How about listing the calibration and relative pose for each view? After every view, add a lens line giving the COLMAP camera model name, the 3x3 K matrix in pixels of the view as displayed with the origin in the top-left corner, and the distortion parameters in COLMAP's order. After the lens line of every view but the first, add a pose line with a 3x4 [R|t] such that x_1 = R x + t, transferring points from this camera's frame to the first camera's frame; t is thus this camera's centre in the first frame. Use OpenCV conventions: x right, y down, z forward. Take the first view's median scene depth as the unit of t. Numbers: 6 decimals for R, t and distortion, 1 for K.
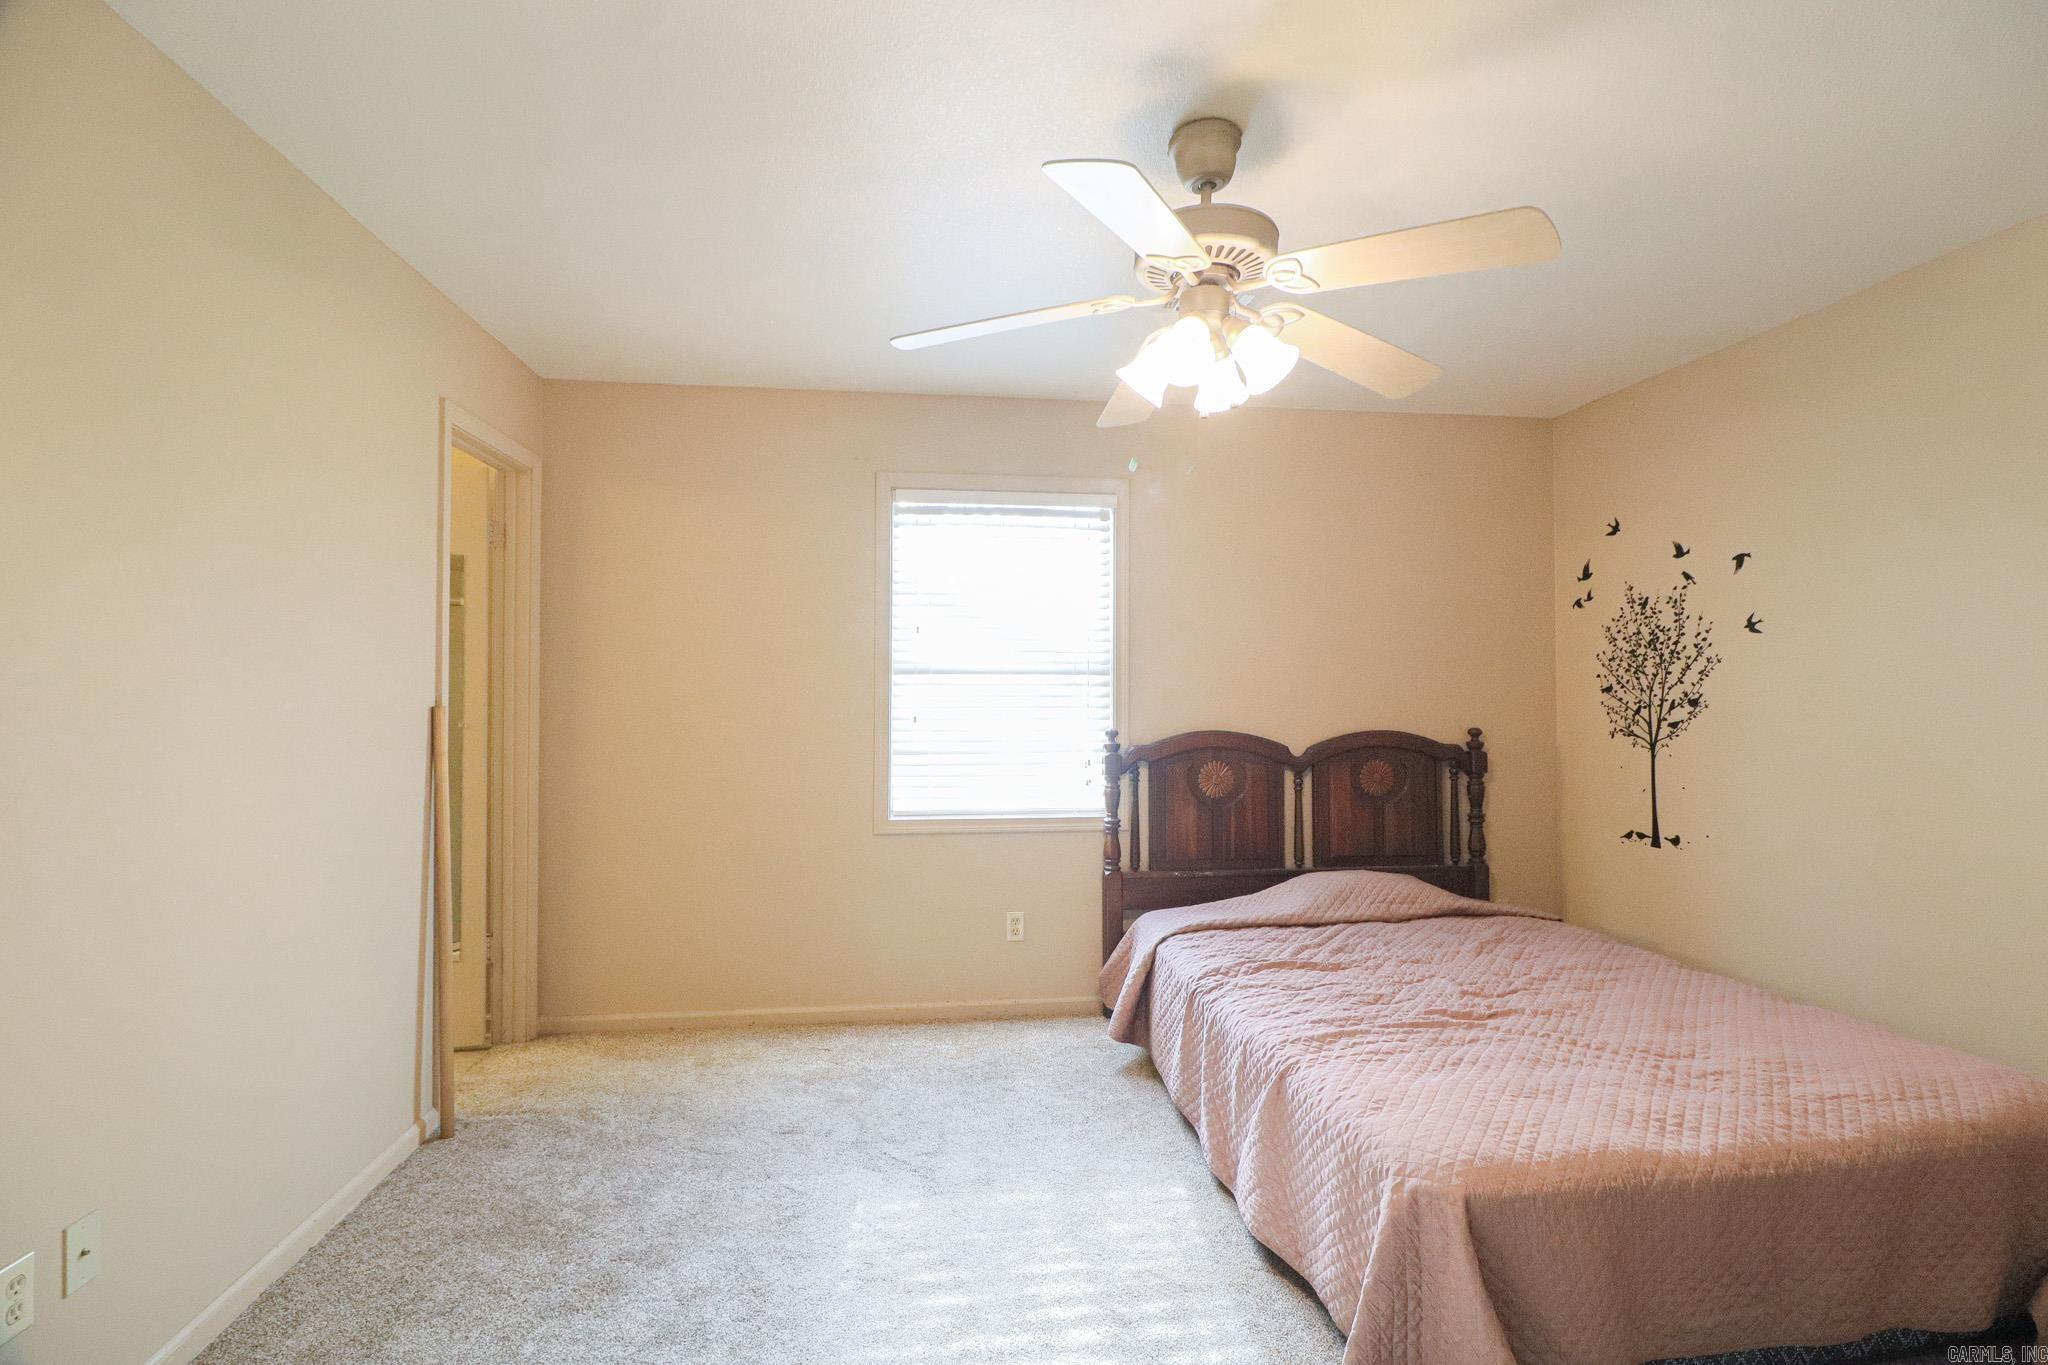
lens RADIAL K [[951.1, 0, 1039.5], [0, 951.1, 680.3], [0, 0, 1]] dist [0.000474, -0.013412]
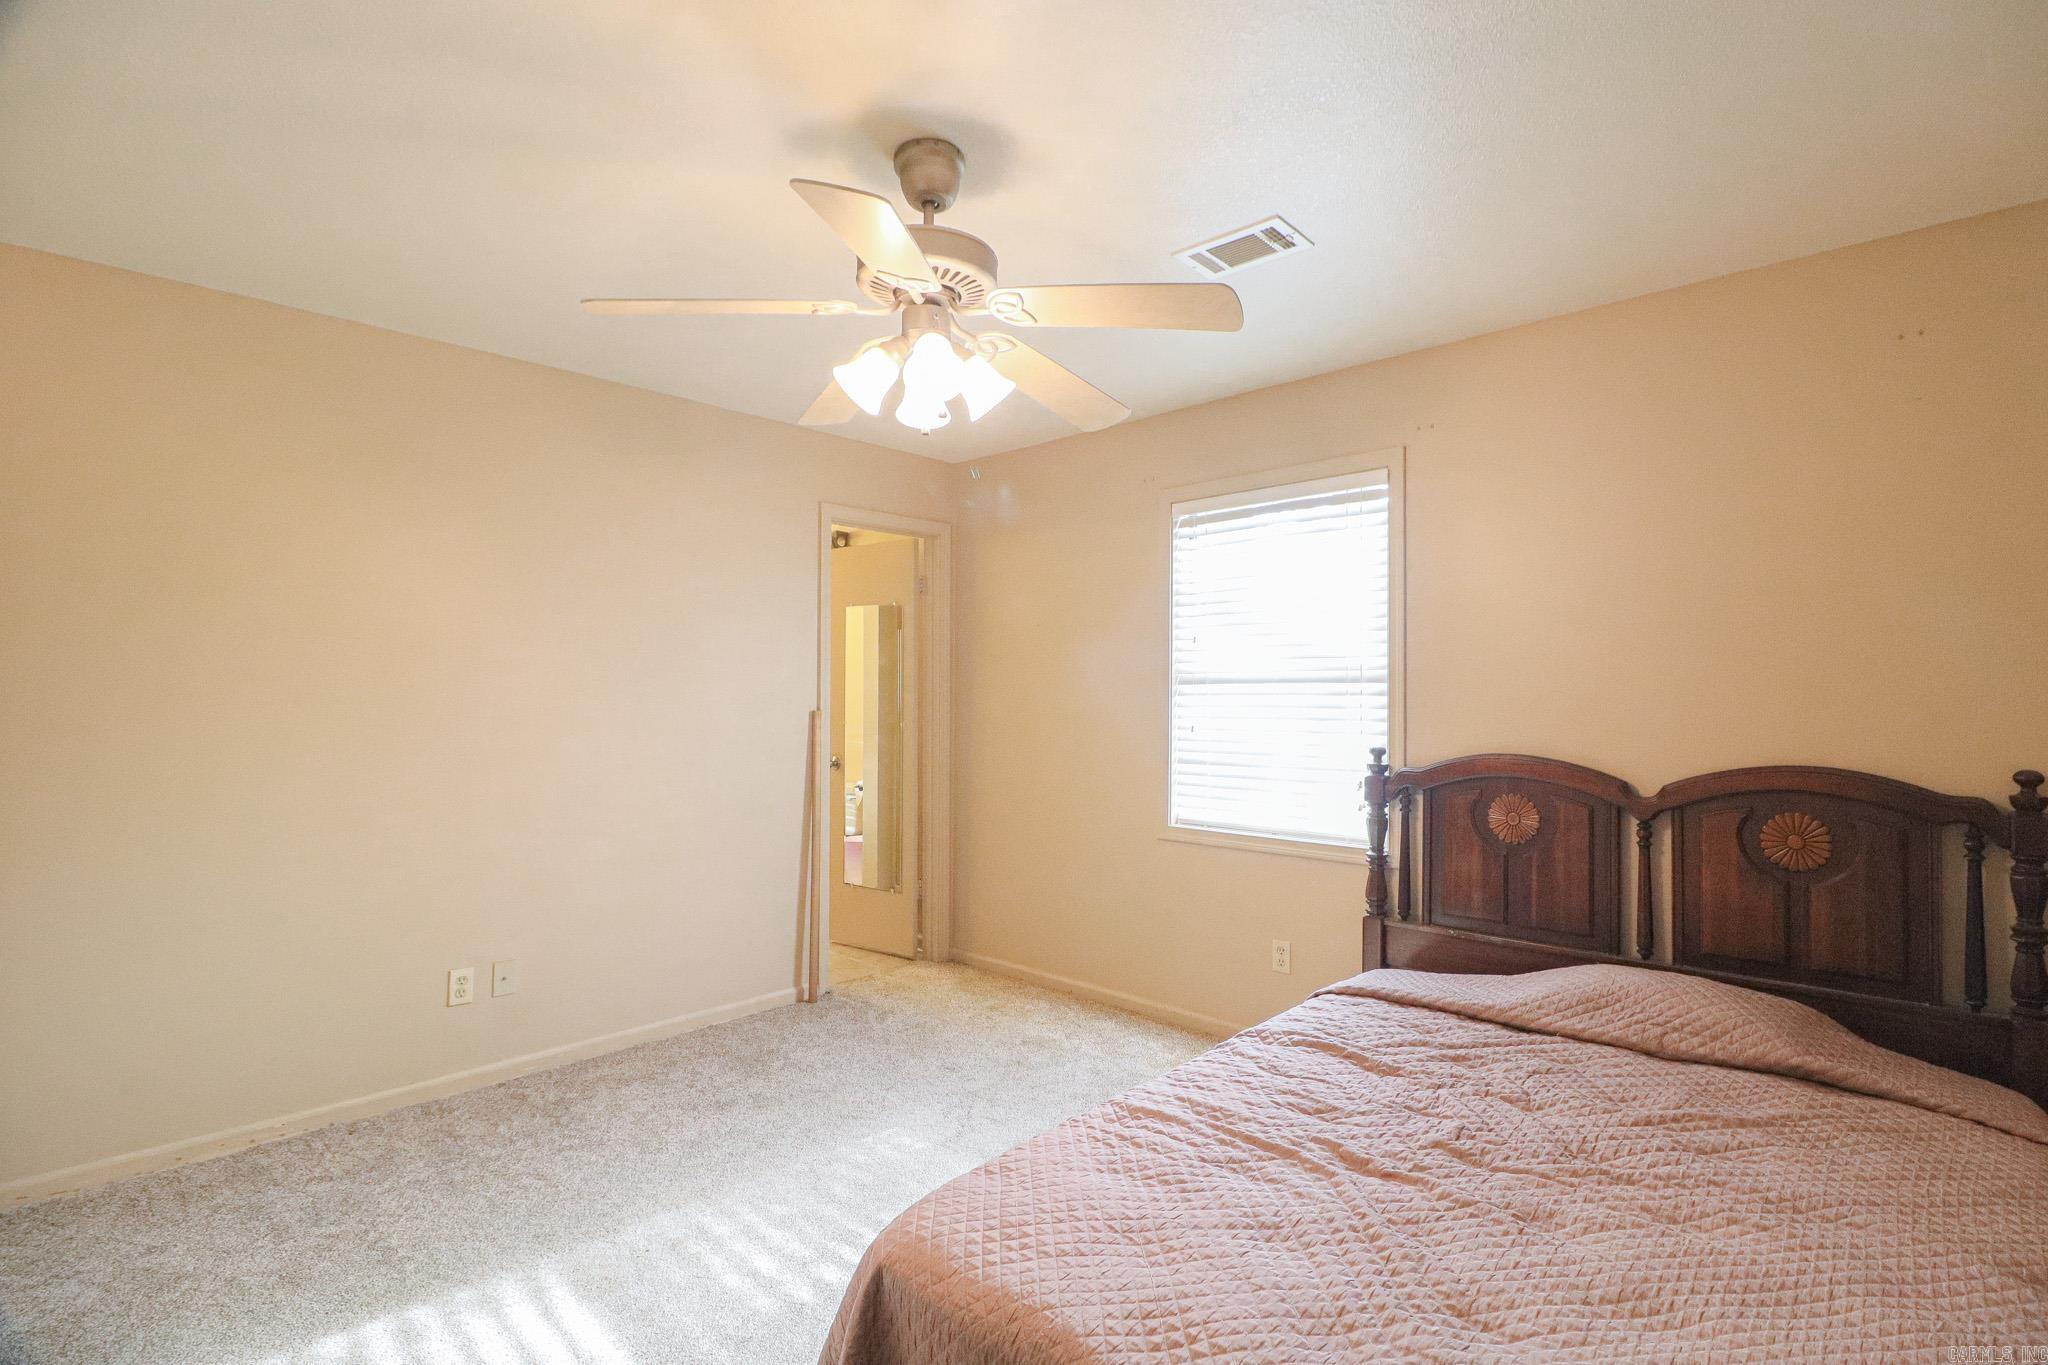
lens RADIAL K [[951.1, 0, 1039.5], [0, 951.1, 680.3], [0, 0, 1]] dist [0.000474, -0.013412]
pose [[0.644503, -0.012129, -0.764506, 0.541688], [0.006958, 0.999926, -0.009998, -0.001203], [0.764571, 0.001124, 0.644539, 0.231165]]
